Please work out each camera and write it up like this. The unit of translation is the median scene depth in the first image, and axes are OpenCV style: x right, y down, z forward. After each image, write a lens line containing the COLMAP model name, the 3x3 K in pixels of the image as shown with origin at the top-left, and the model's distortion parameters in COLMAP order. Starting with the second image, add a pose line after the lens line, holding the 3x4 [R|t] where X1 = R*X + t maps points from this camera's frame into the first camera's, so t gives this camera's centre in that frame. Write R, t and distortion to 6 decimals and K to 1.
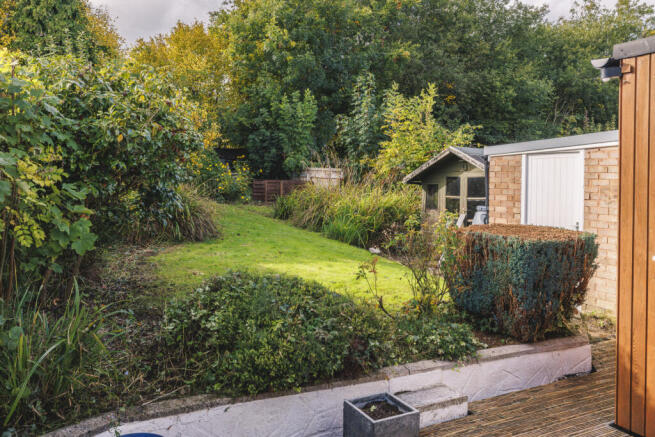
lens RADIAL K [[498.2, 0, 327.0], [0, 498.2, 205.5], [0, 0, 1]] dist [-0.001030, -0.000475]
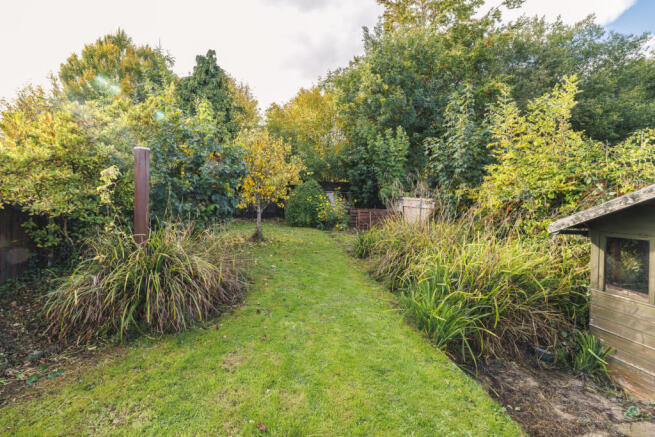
lens RADIAL K [[296.8, 0, 328.9], [0, 296.8, 197.5], [0, 0, 1]] dist [-0.000178, 0.000135]
pose [[0.950843, -0.010260, -0.309502, 0.017197], [-0.010469, 0.997815, -0.065238, -0.040063], [0.309495, 0.065271, 0.948658, 0.420528]]
